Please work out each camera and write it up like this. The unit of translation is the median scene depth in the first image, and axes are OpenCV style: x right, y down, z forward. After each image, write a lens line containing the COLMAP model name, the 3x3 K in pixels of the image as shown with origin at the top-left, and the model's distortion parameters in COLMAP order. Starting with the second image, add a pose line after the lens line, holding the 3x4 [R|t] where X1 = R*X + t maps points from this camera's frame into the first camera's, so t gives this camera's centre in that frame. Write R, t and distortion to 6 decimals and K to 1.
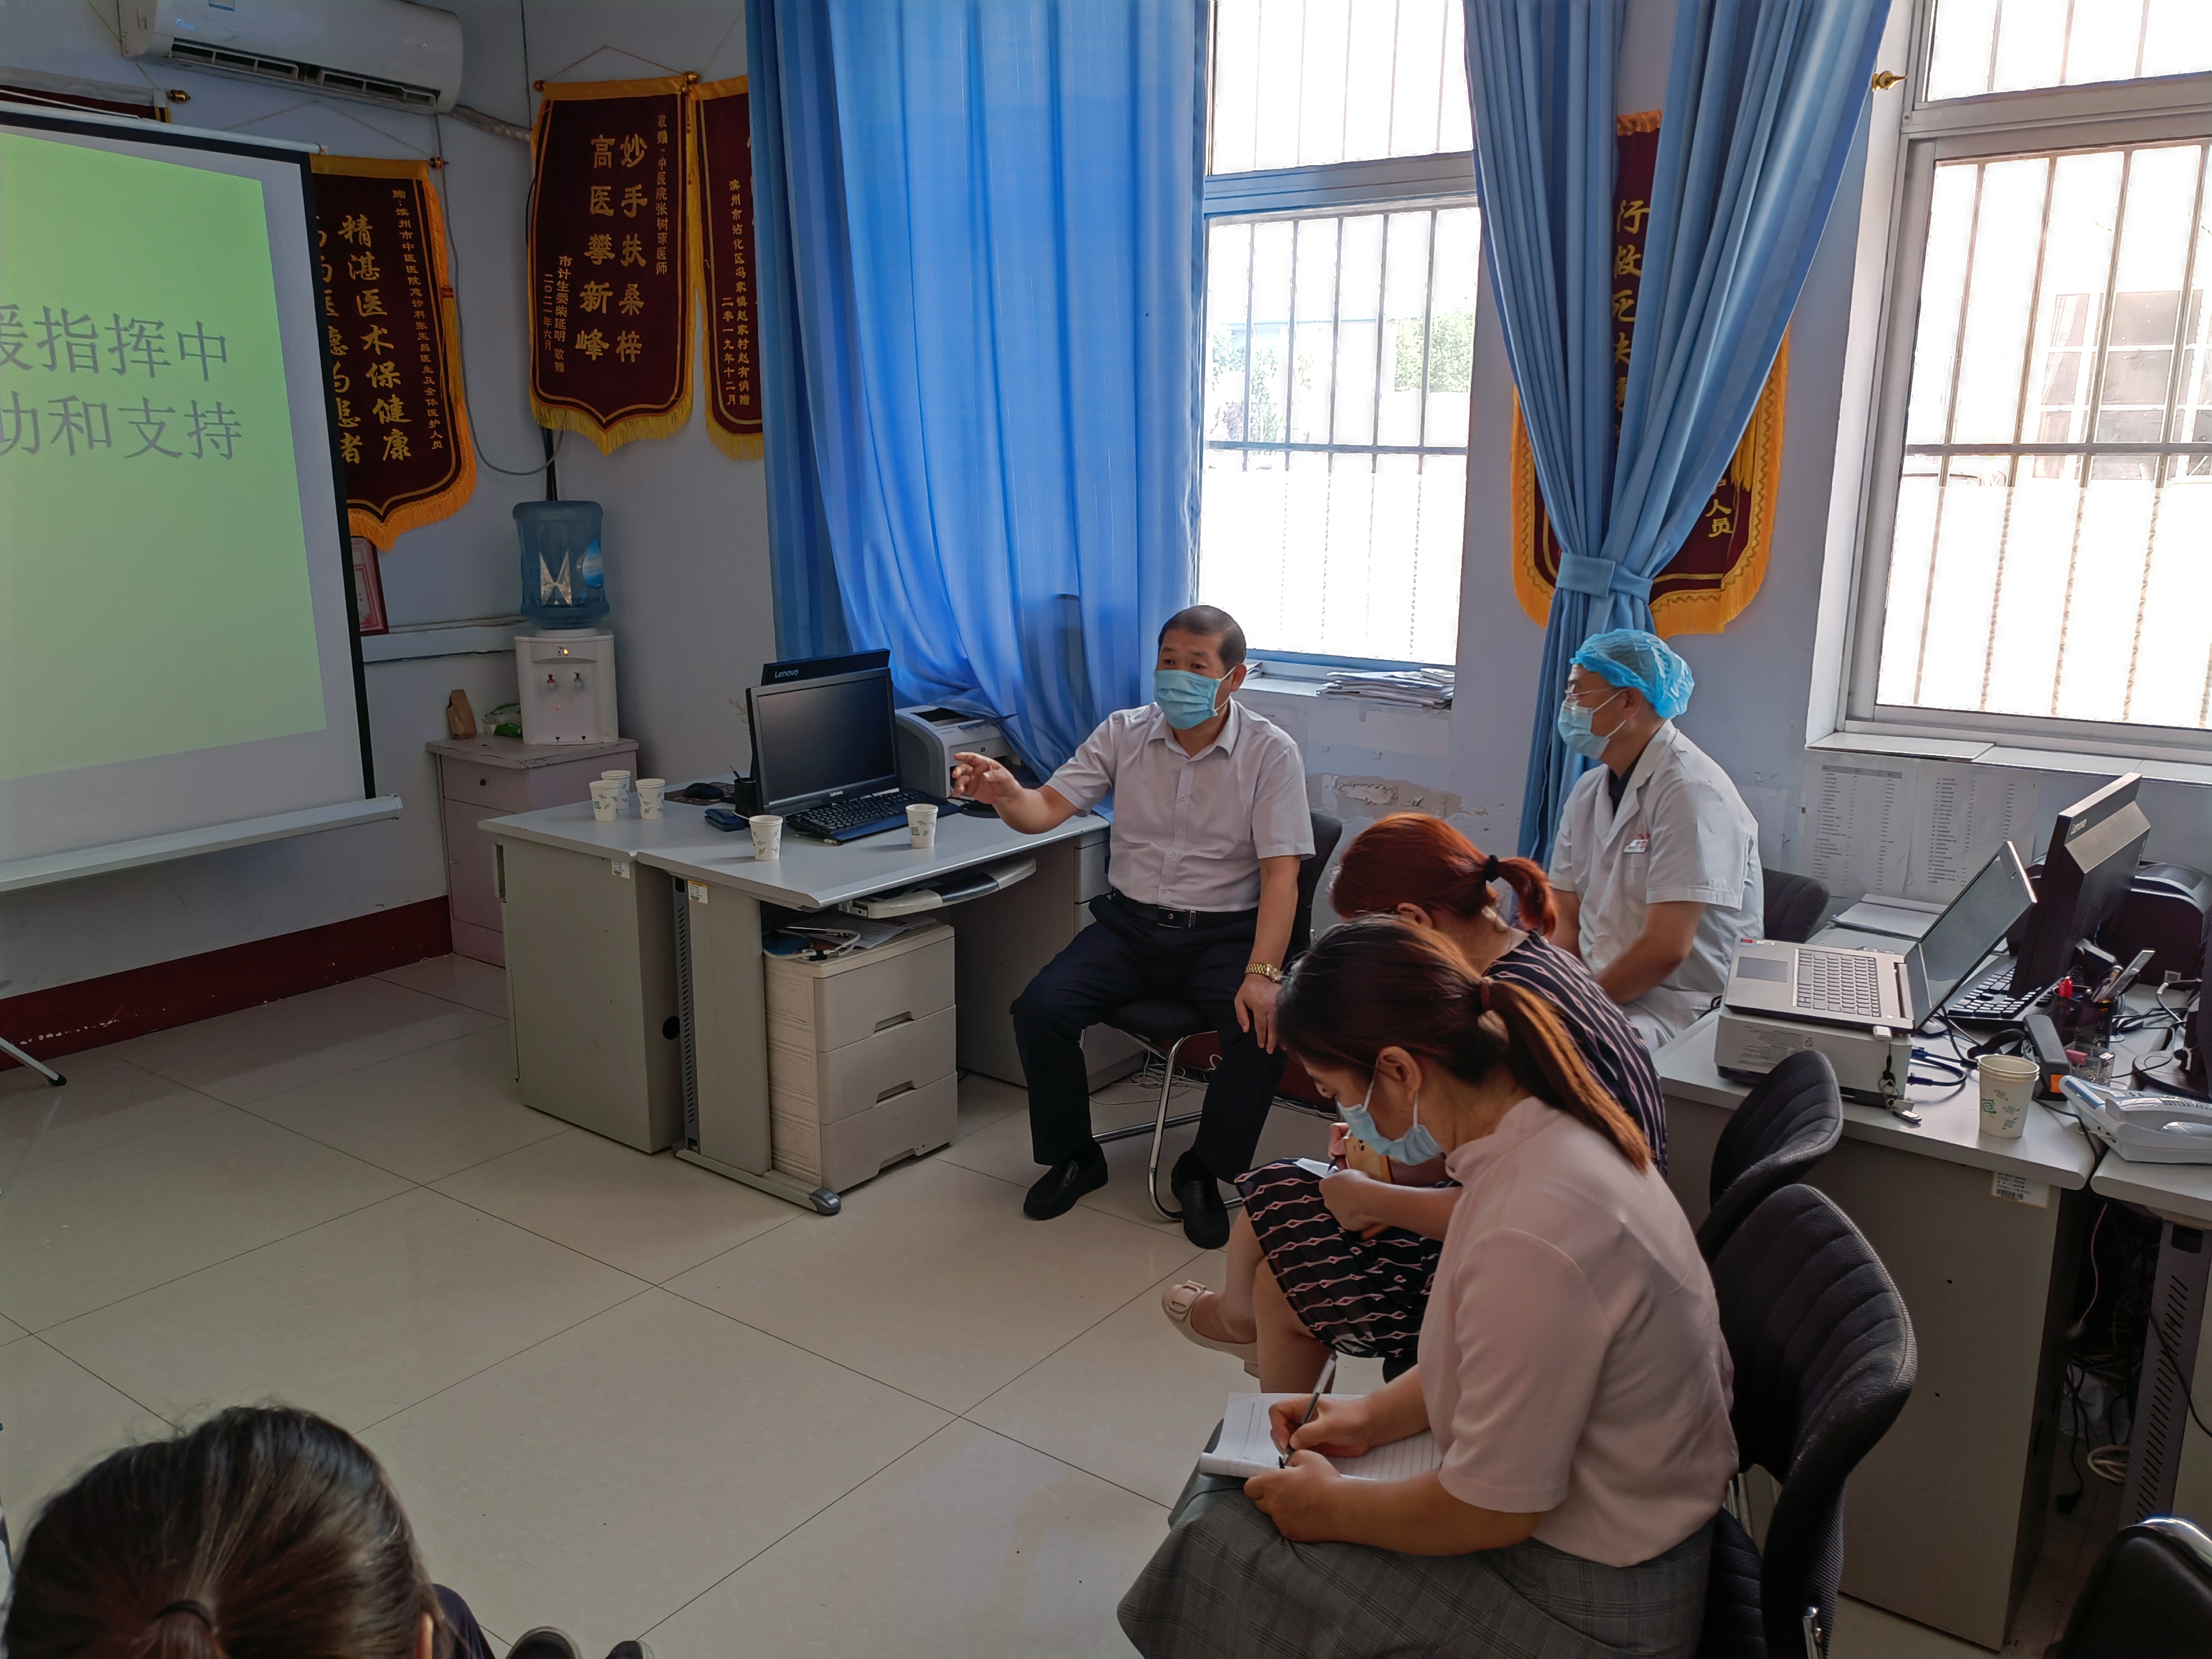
lens RADIAL K [[1772.2, 0, 1135.6], [0, 1772.2, 823.3], [0, 0, 1]] dist [0.048579, 0.006184]
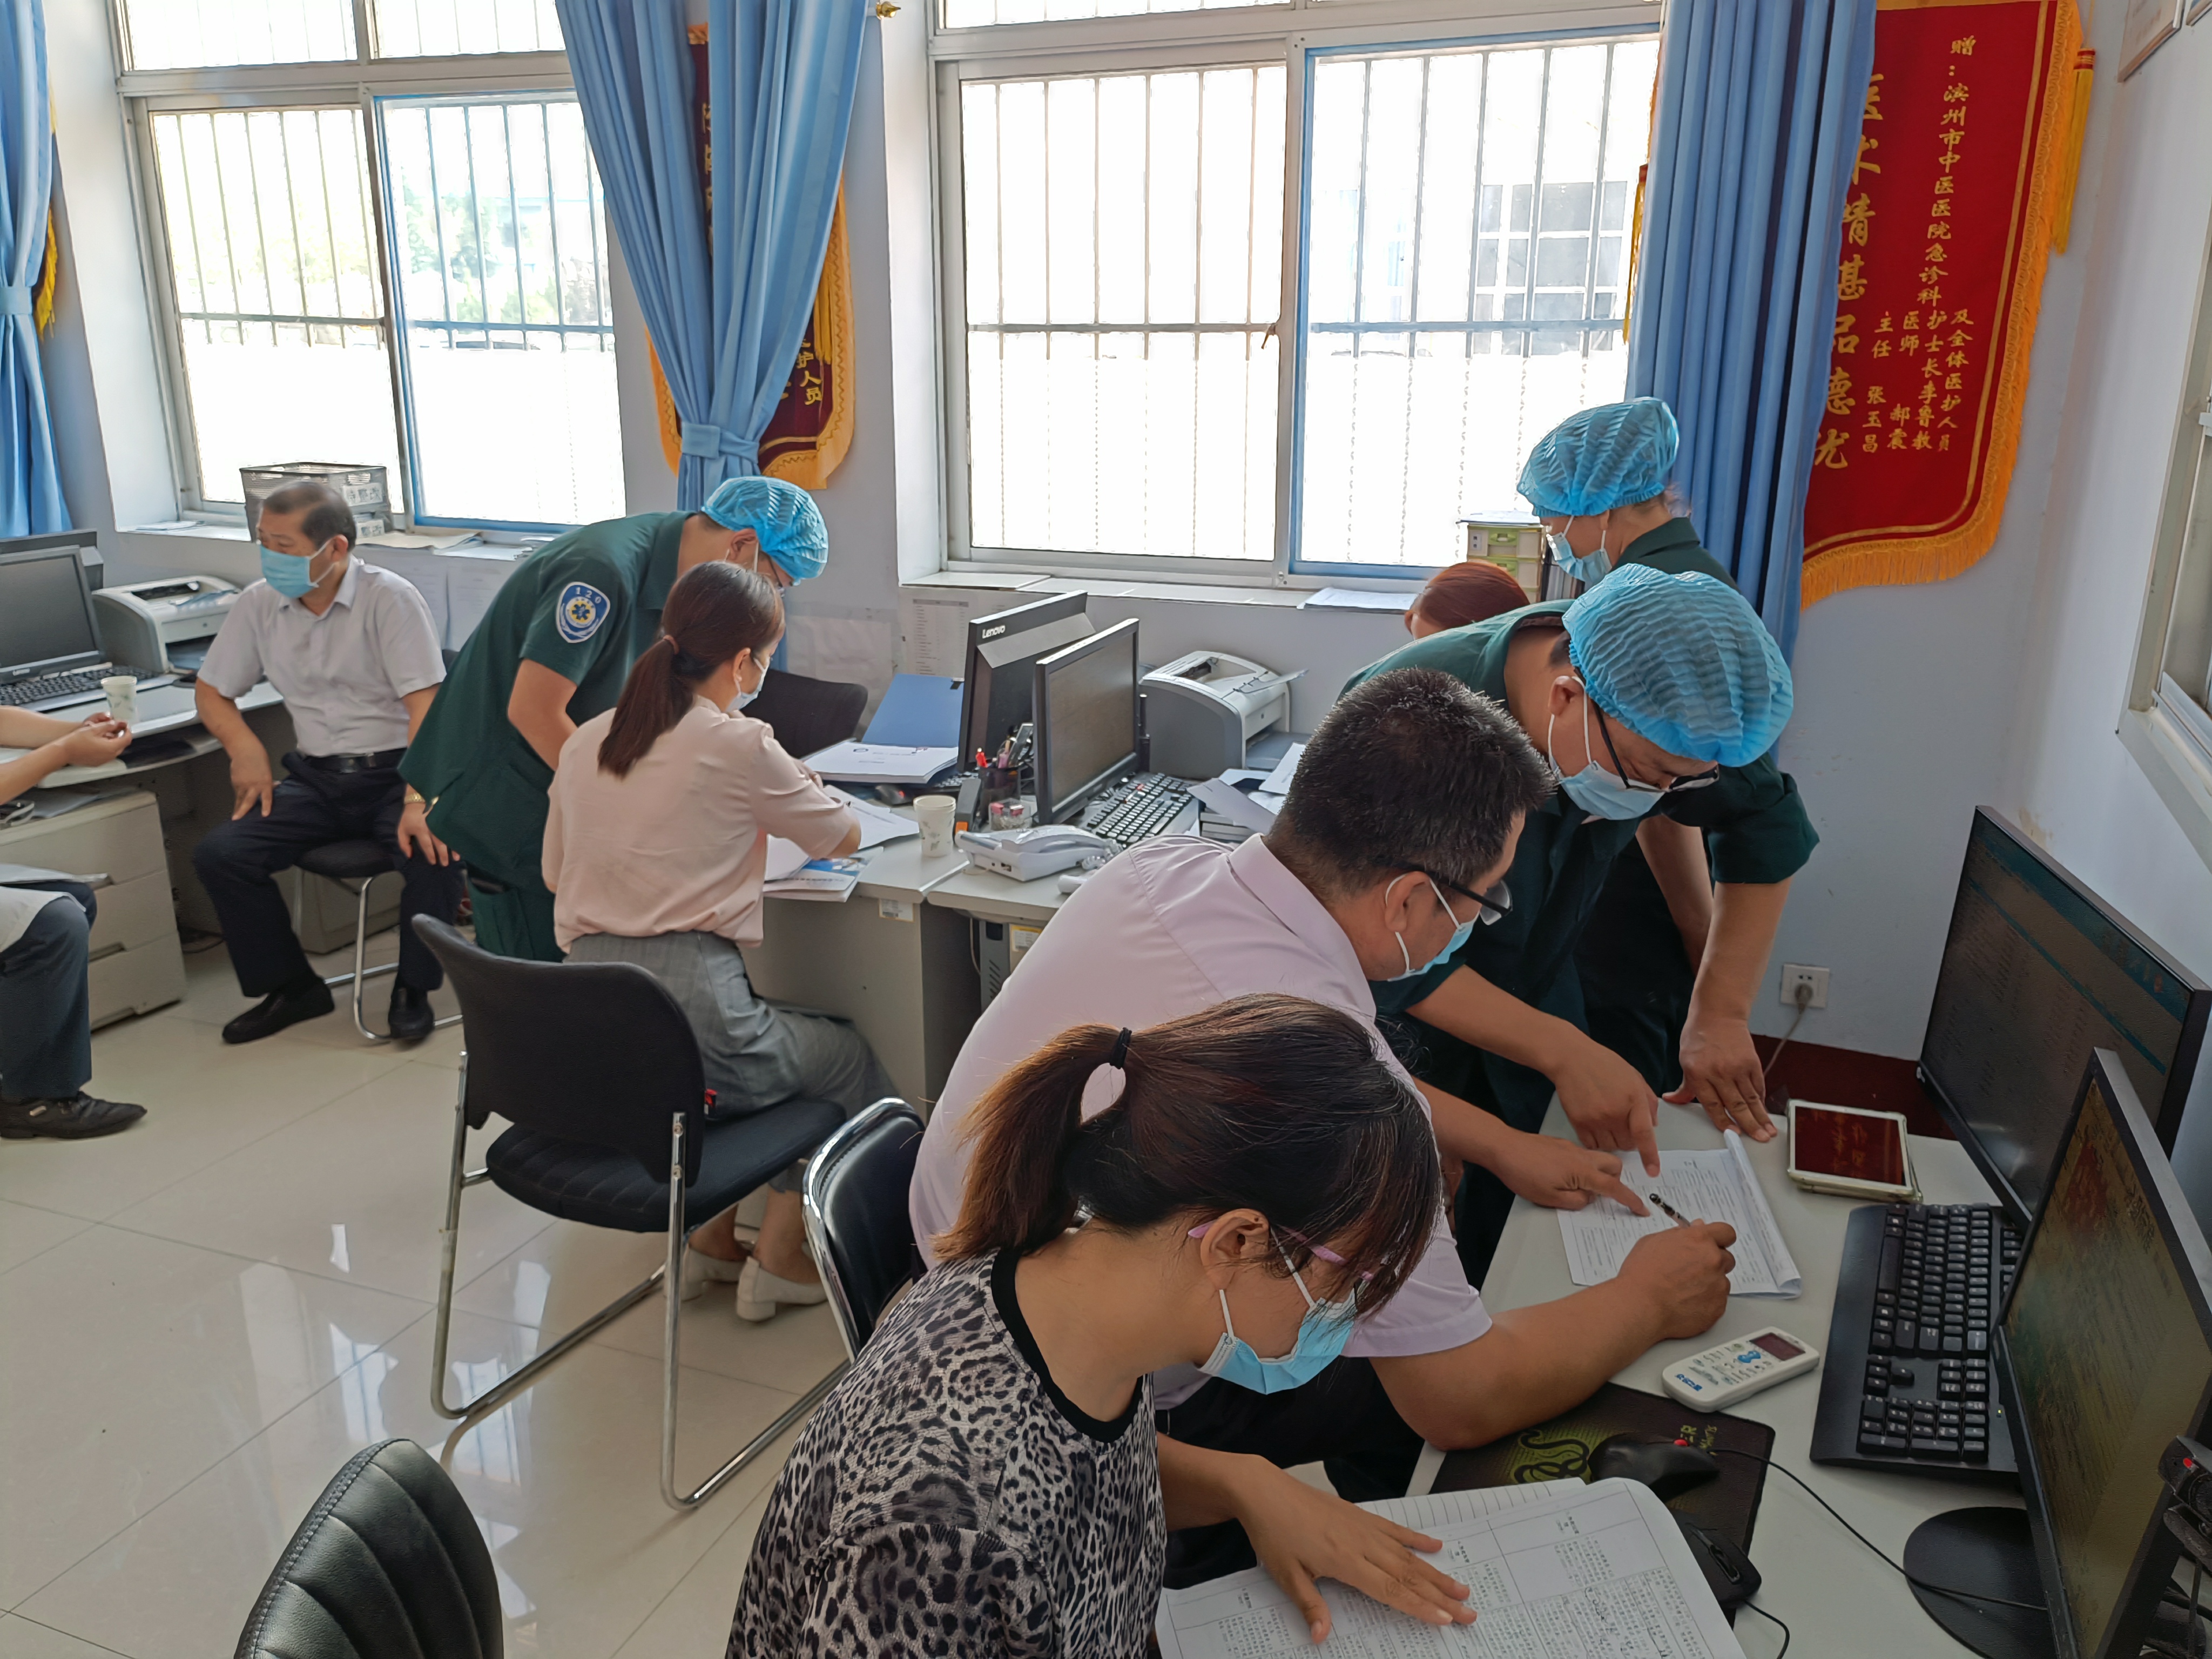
lens RADIAL K [[1772.2, 0, 1116.3], [0, 1772.2, 813.7], [0, 0, 1]] dist [0.048579, 0.006184]
pose [[0.971599, -0.071086, 0.225706, 0.196715], [0.057900, 0.996235, 0.064521, 0.033606], [-0.229442, -0.049621, 0.972057, -0.147777]]
